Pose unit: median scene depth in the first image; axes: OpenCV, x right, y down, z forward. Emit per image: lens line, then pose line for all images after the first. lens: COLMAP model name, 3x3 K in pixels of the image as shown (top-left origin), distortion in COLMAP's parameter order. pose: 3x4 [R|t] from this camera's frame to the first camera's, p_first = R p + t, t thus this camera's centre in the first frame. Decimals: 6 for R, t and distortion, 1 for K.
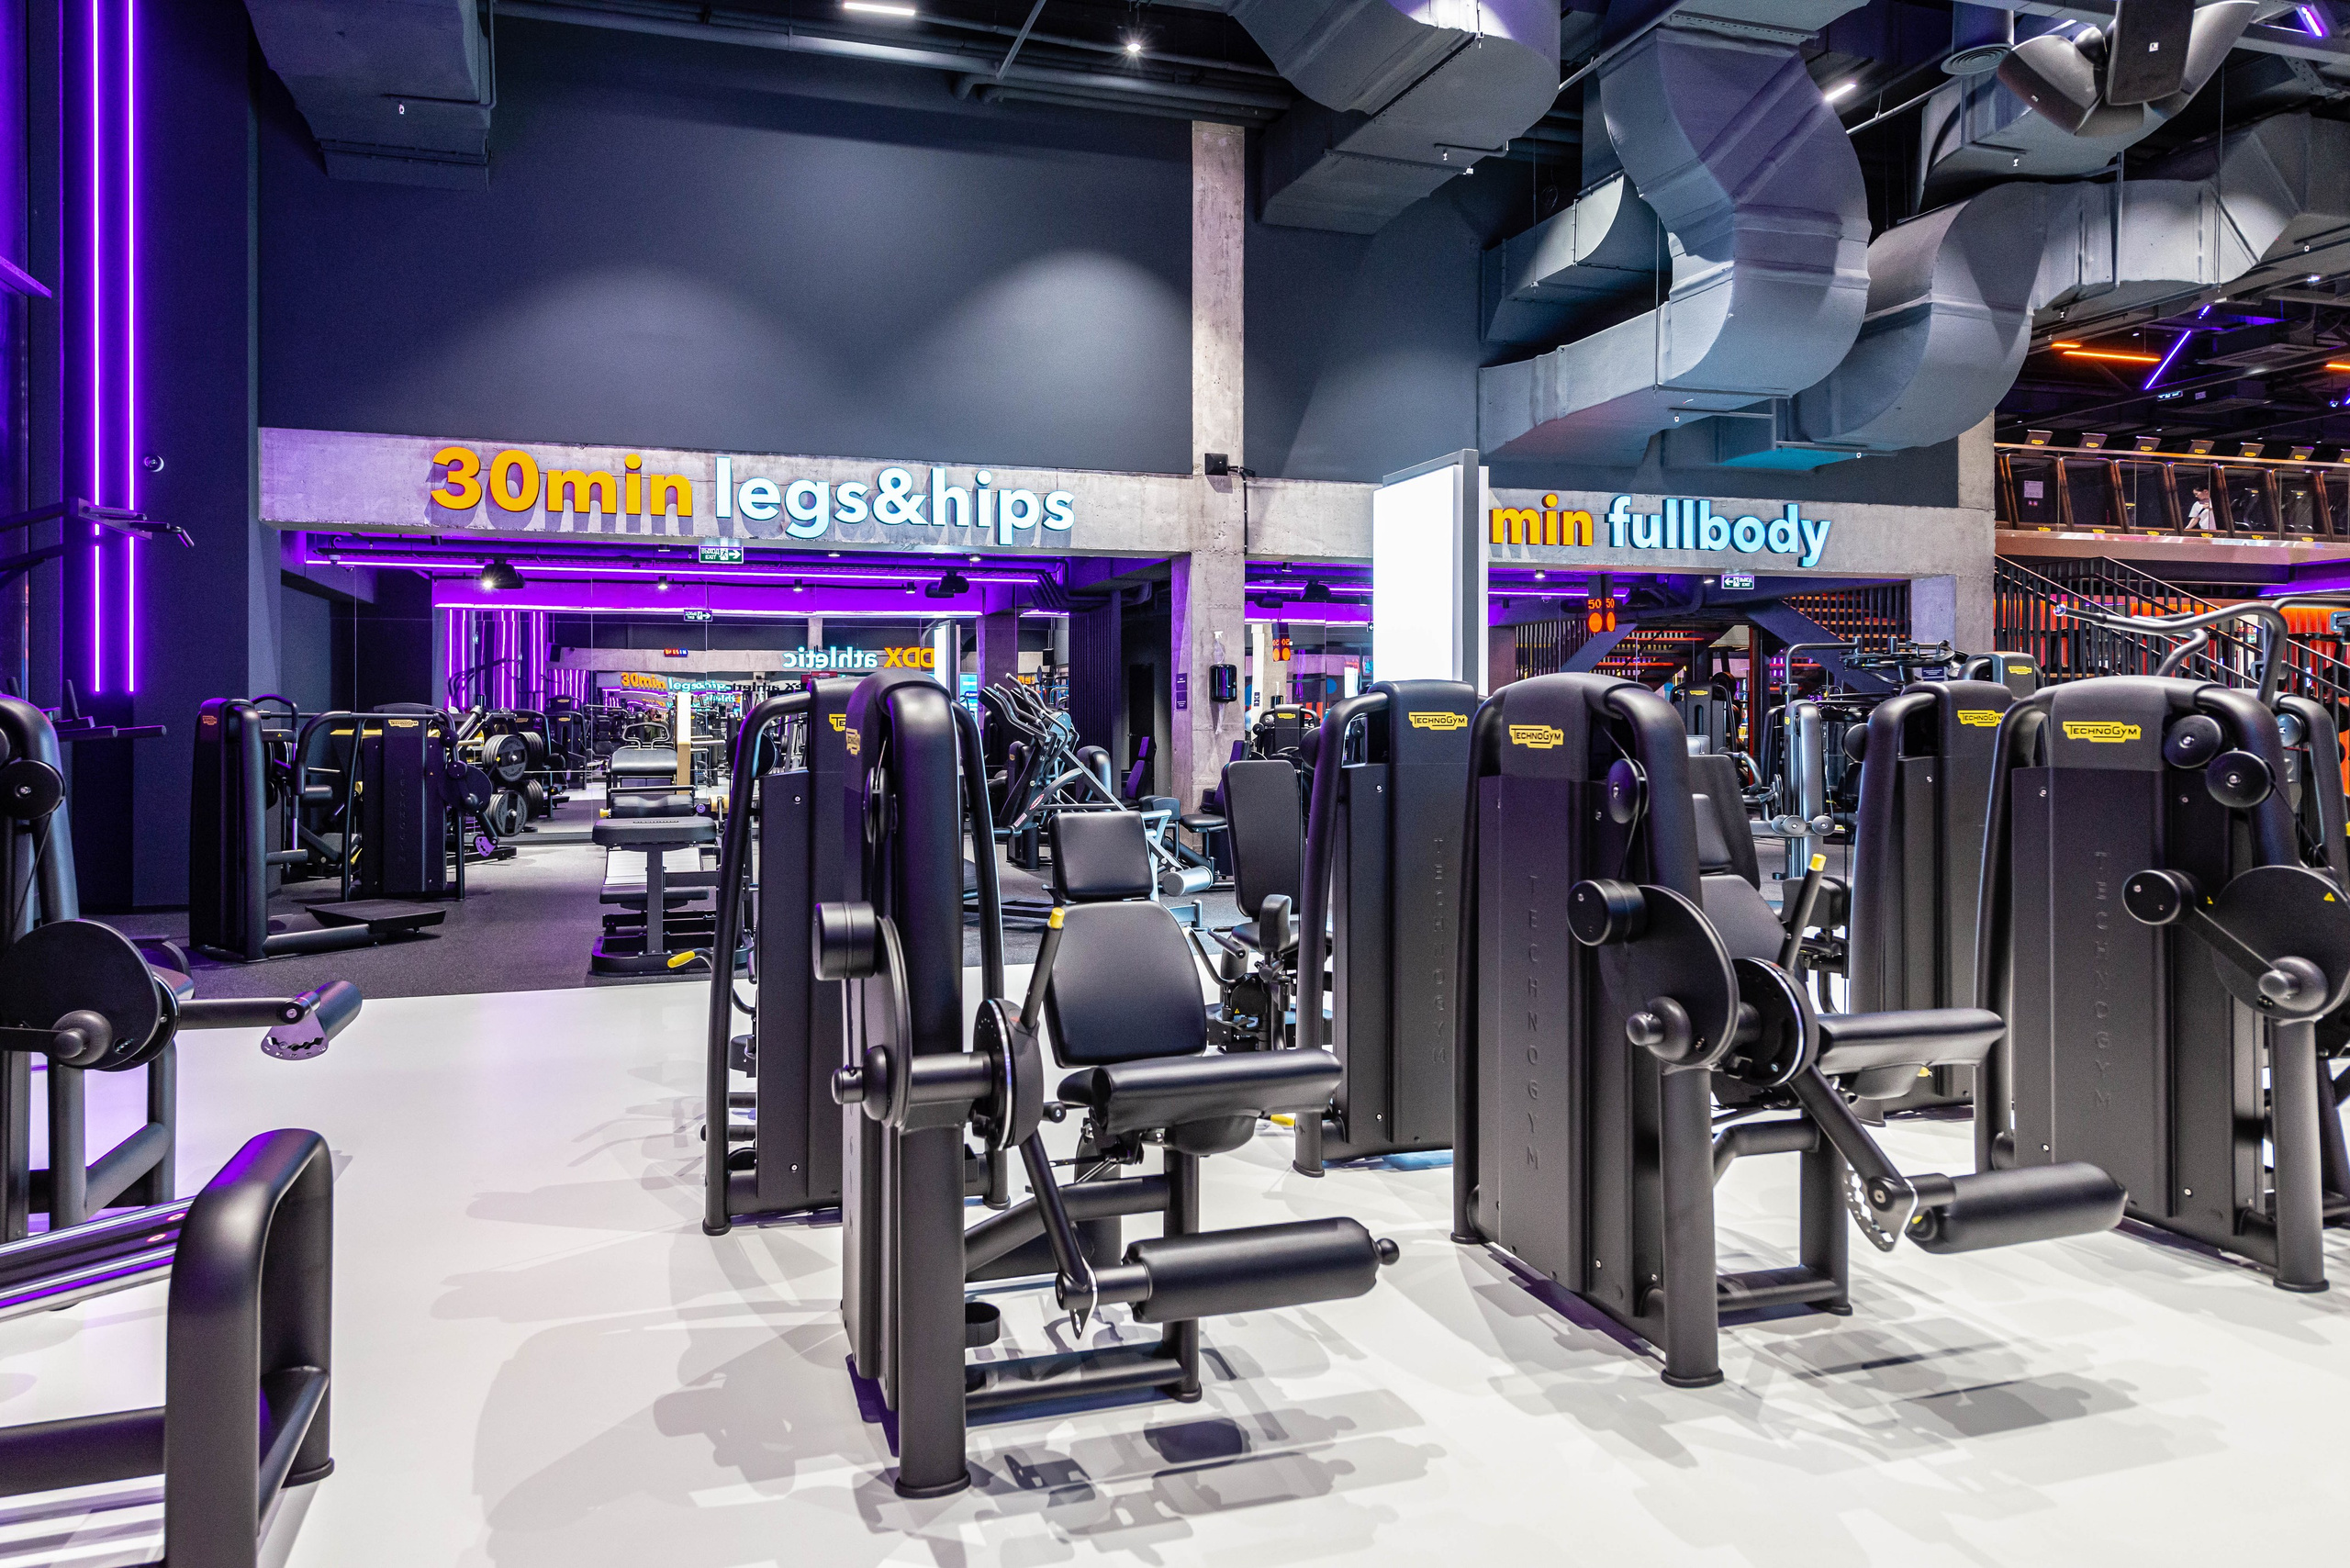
lens RADIAL K [[1342.7, 0, 1099.1], [0, 1342.7, 728.5], [0, 0, 1]] dist [0.004271, 0.002026]
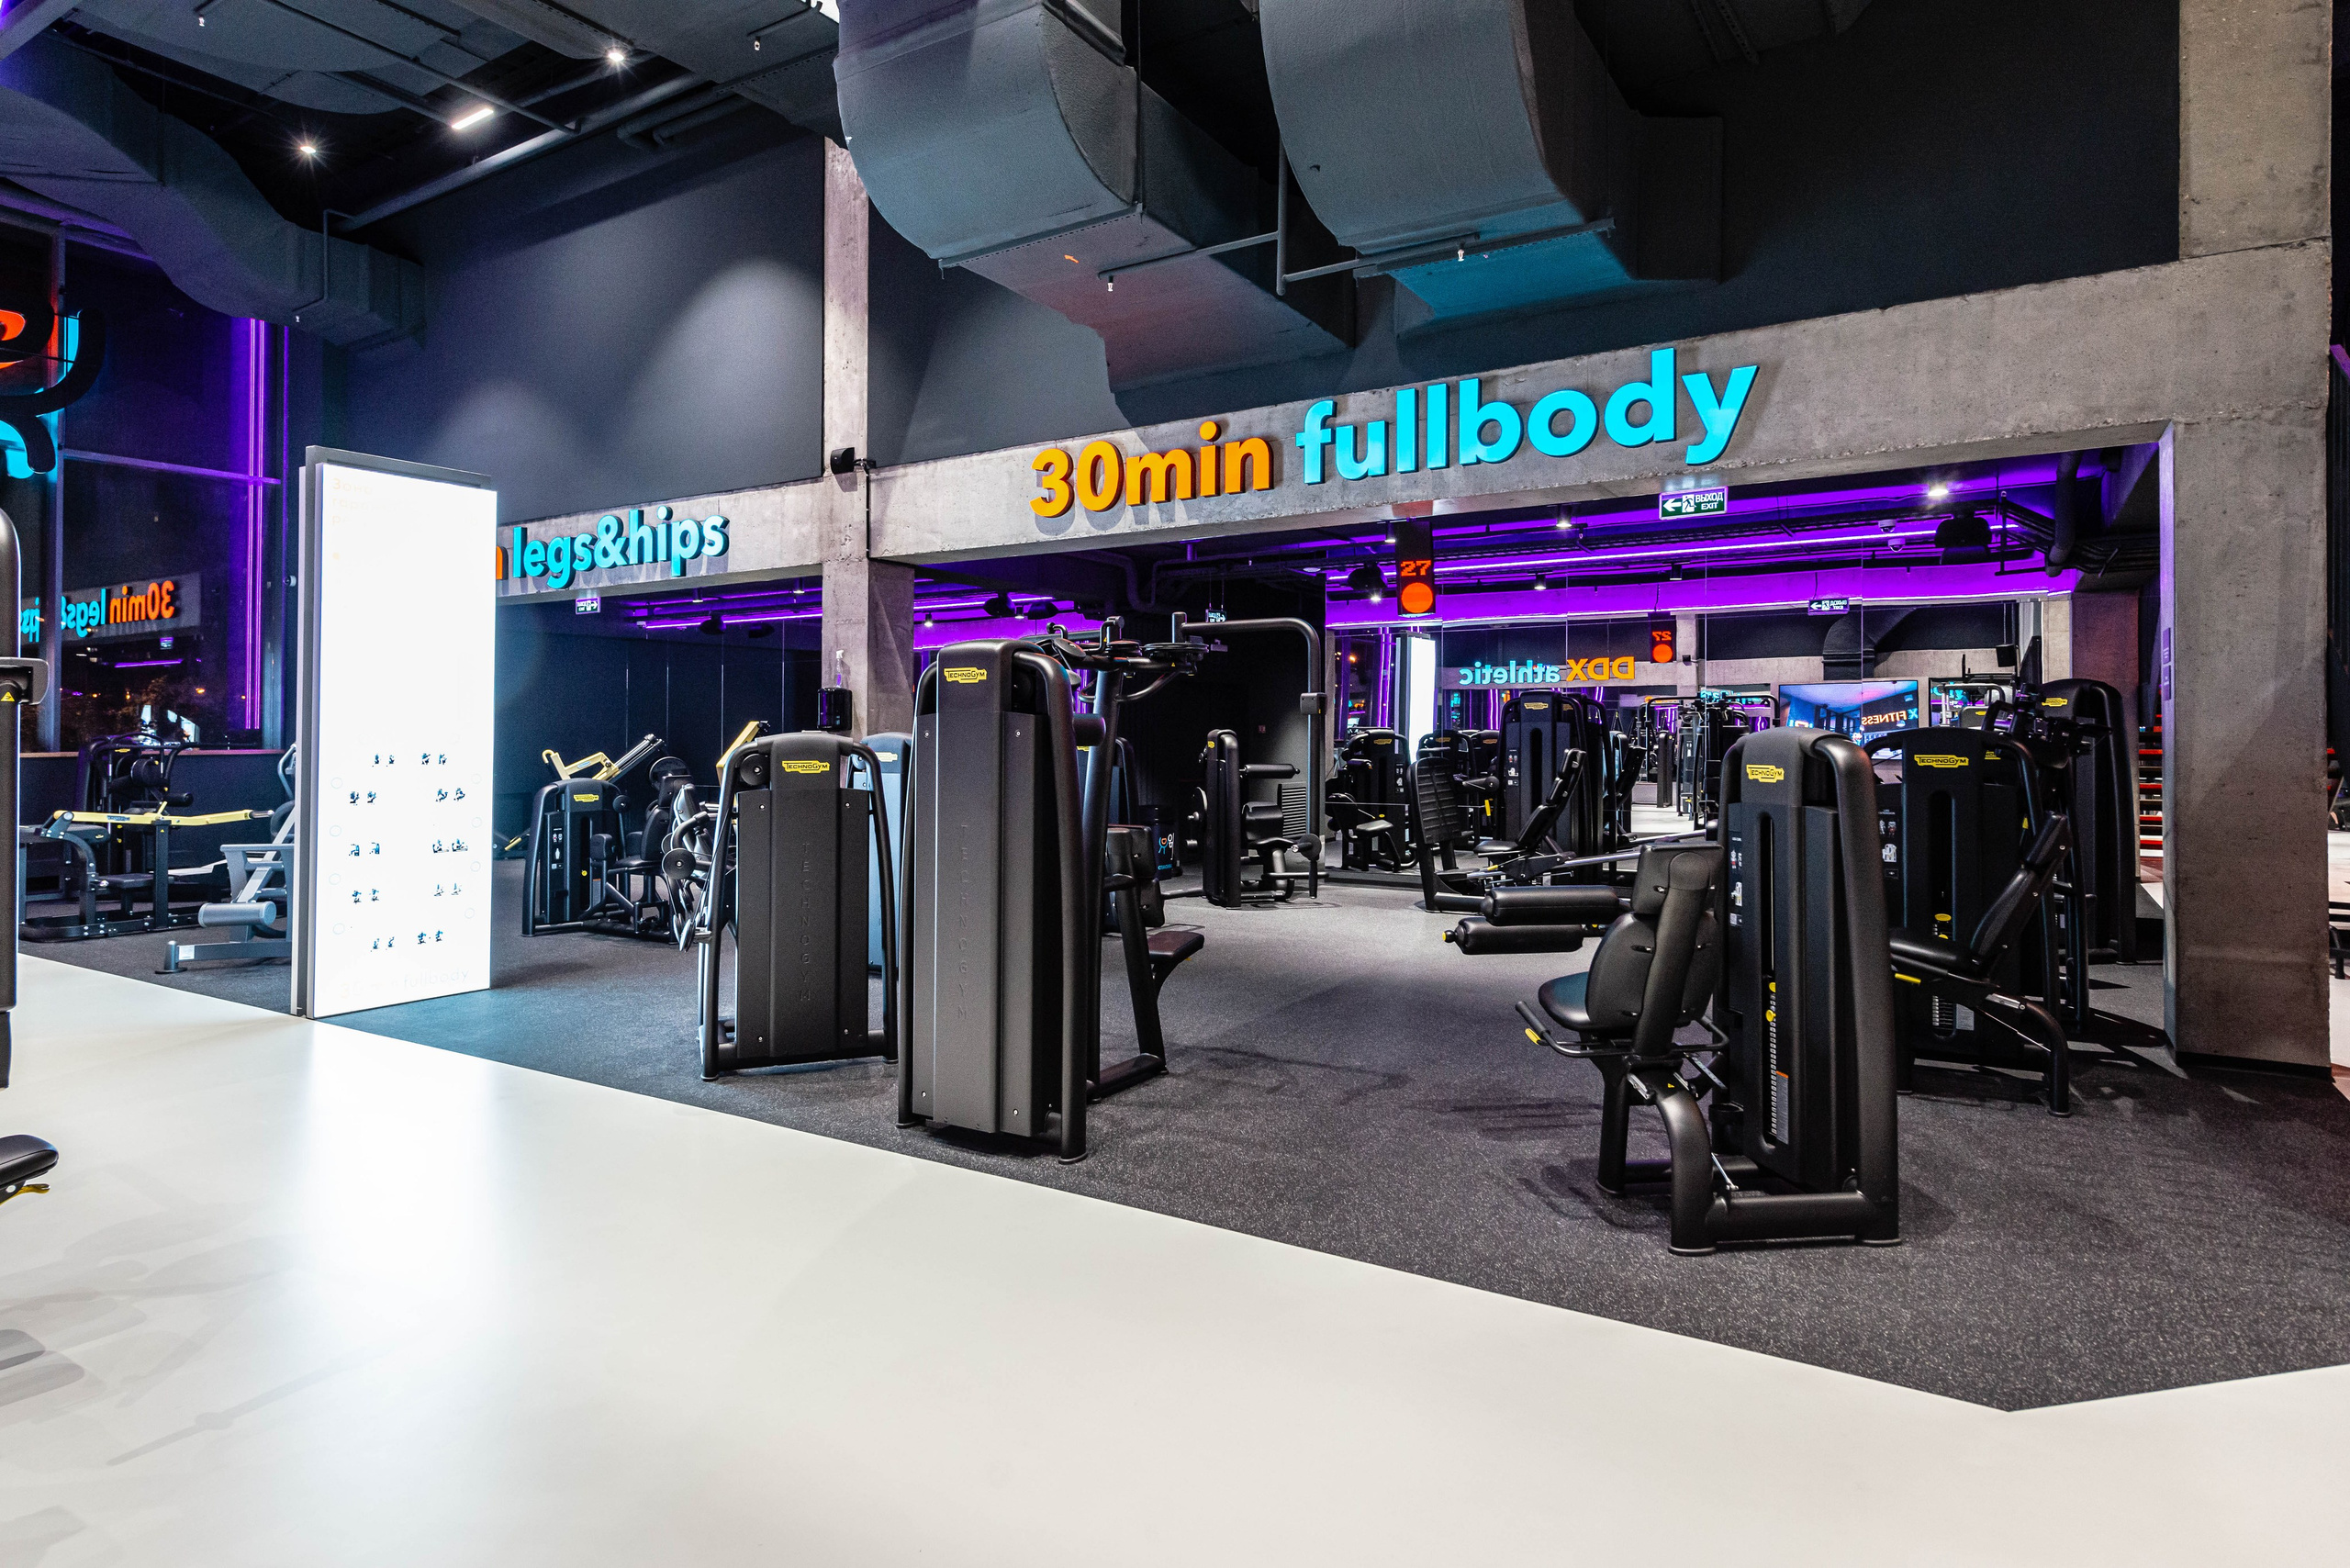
lens RADIAL K [[1342.7, 0, 1099.1], [0, 1342.7, 728.5], [0, 0, 1]] dist [0.004271, 0.002026]
pose [[0.651983, -0.002159, -0.758231, 0.861335], [-0.006681, 0.999941, -0.008592, -0.014828], [0.758204, 0.010667, 0.651930, 0.553787]]
